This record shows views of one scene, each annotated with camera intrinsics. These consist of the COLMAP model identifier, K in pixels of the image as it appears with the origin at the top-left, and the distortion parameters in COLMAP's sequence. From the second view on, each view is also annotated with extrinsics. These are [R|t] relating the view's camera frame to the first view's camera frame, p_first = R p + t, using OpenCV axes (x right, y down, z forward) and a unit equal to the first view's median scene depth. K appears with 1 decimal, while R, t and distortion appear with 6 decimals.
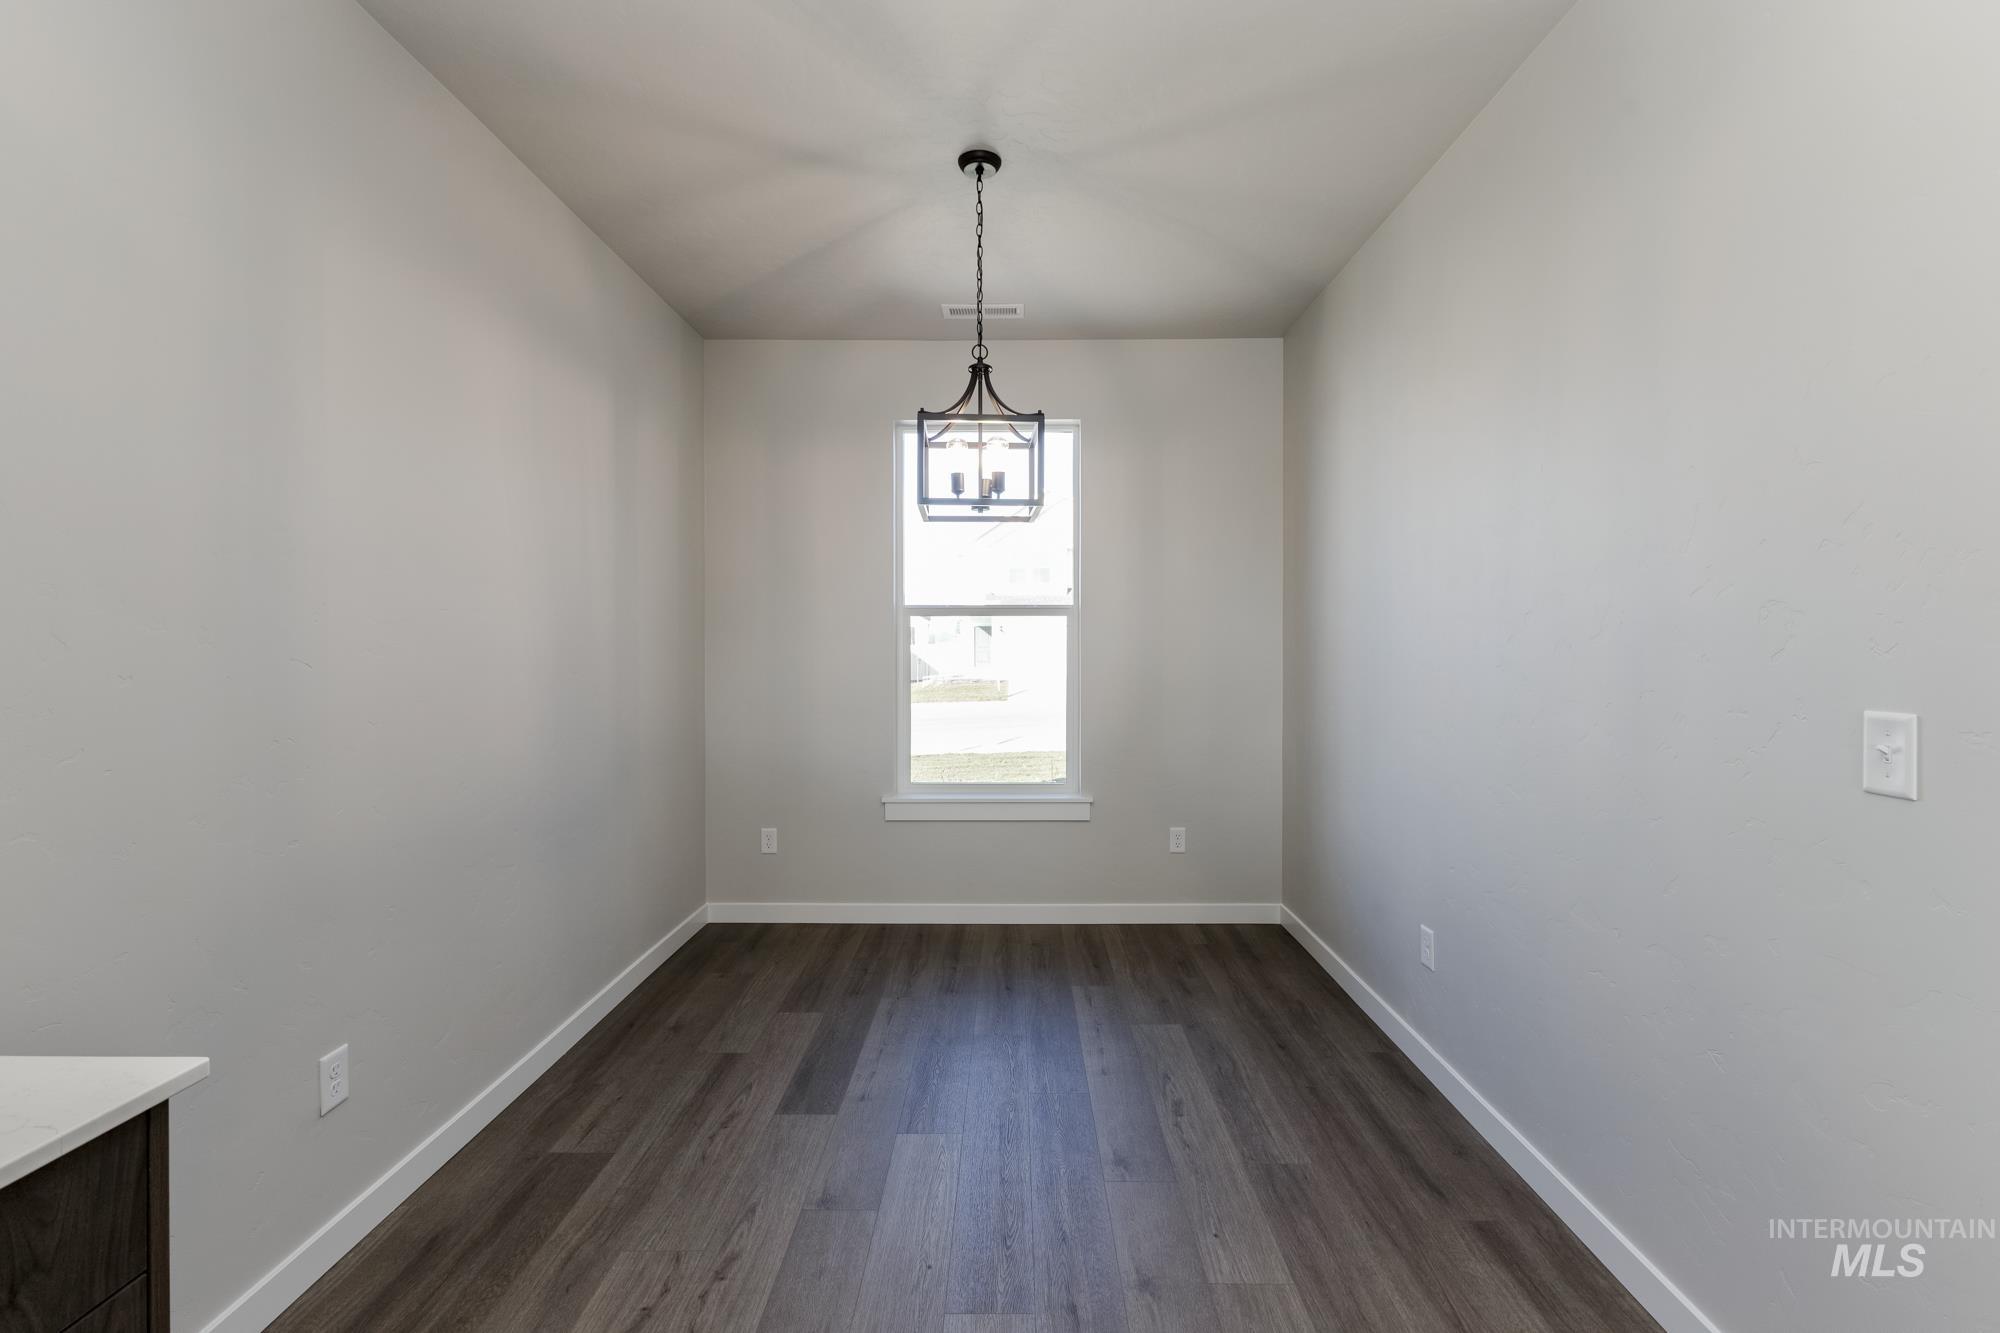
lens RADIAL K [[894.9, 0, 991.7], [0, 894.9, 626.1], [0, 0, 1]] dist [-0.000592, -0.000075]
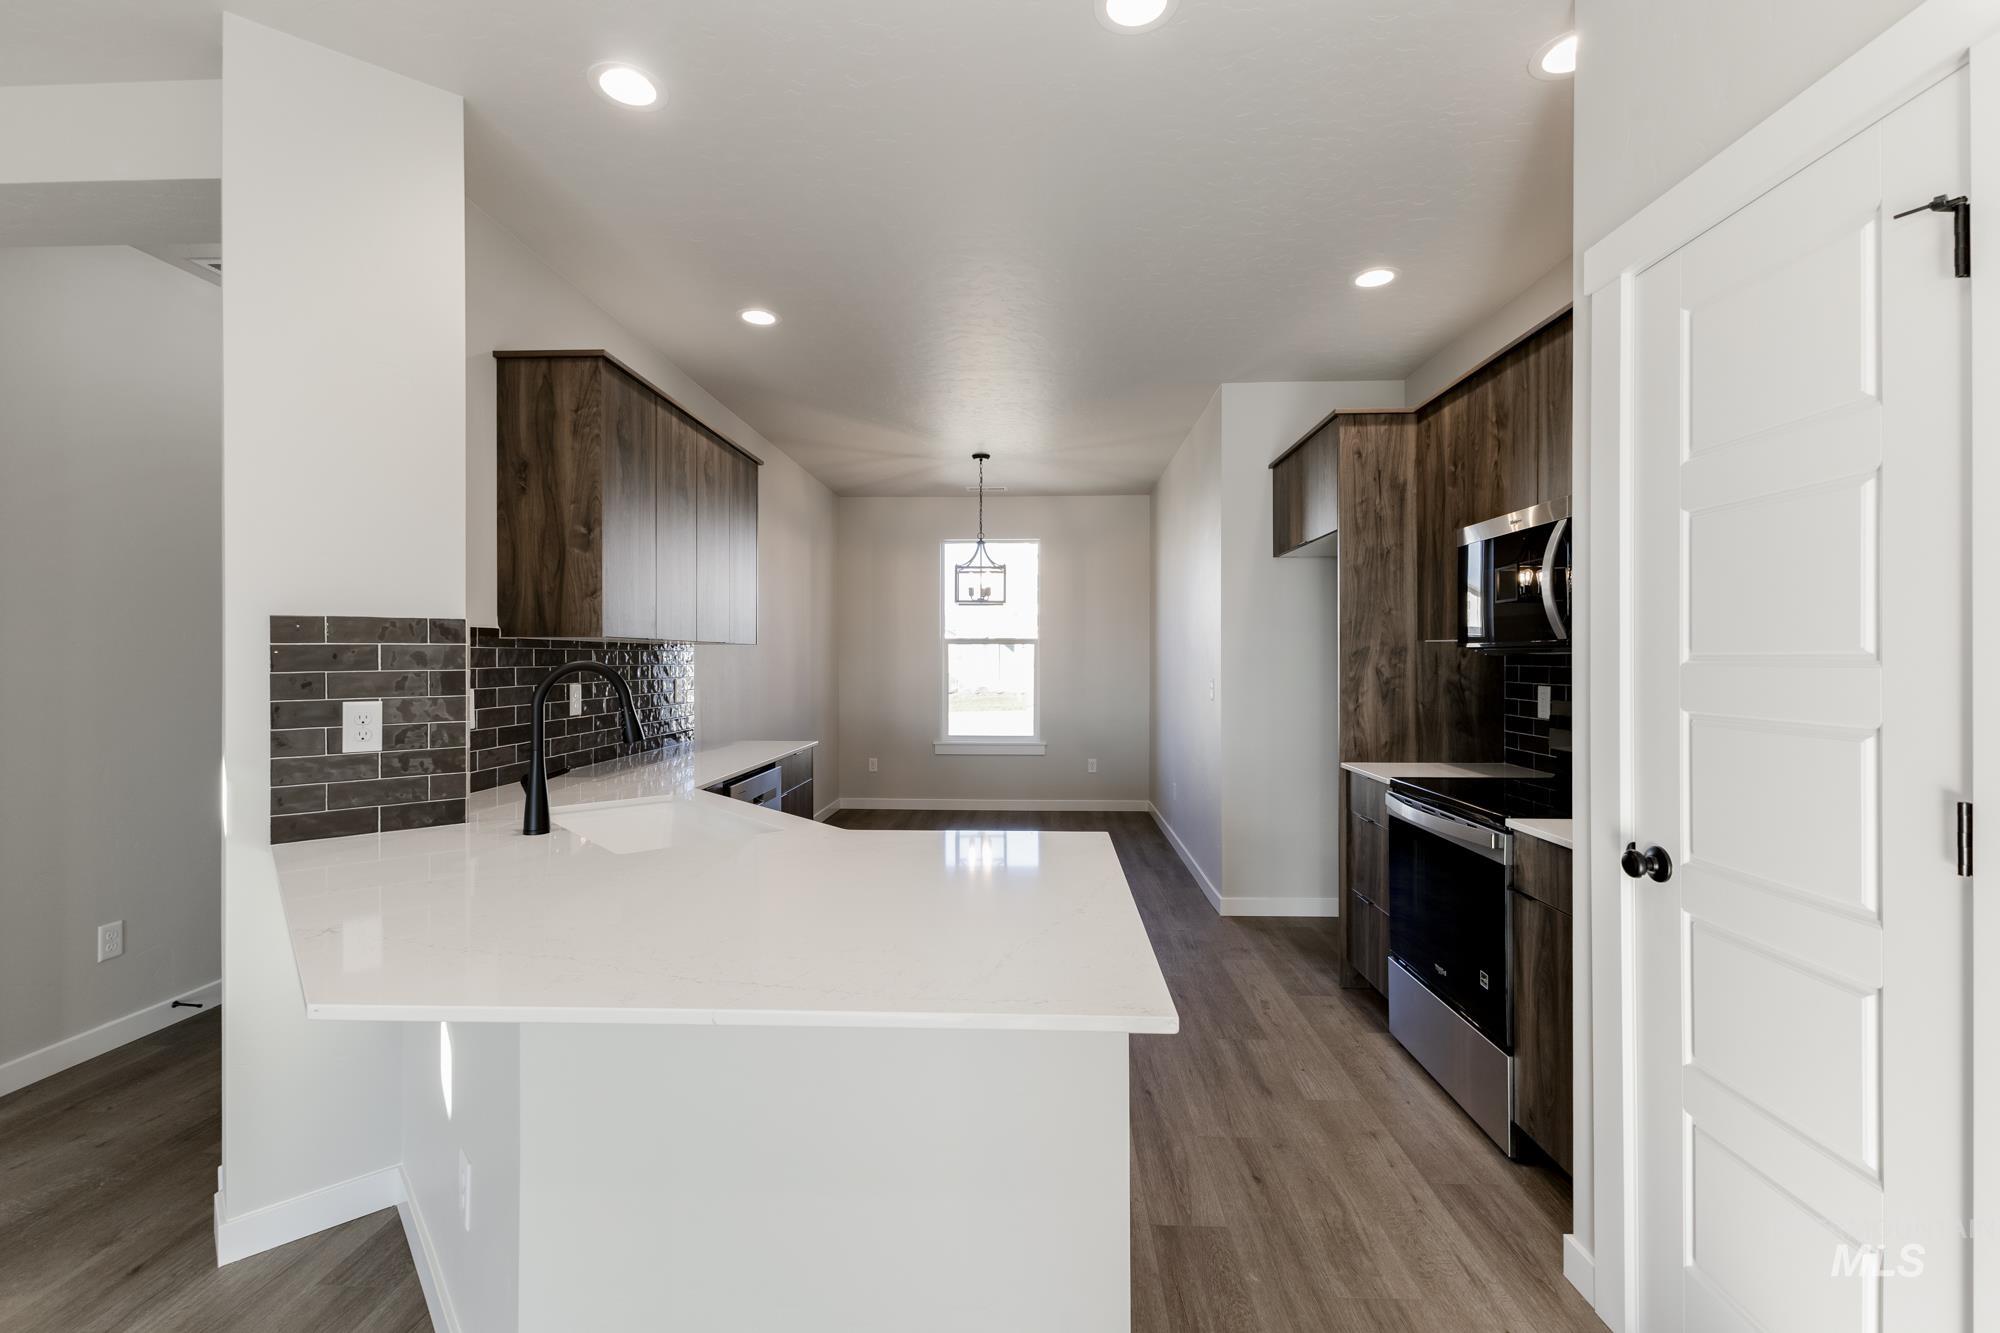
lens RADIAL K [[900.7, 0, 1000.1], [0, 900.7, 656.8], [0, 0, 1]] dist [-0.000302, -0.000027]
pose [[0.999816, 0.001128, -0.019164, 0.052414], [-0.001109, 0.999999, 0.000987, 0.011553], [0.019165, -0.000966, 0.999816, -0.877122]]
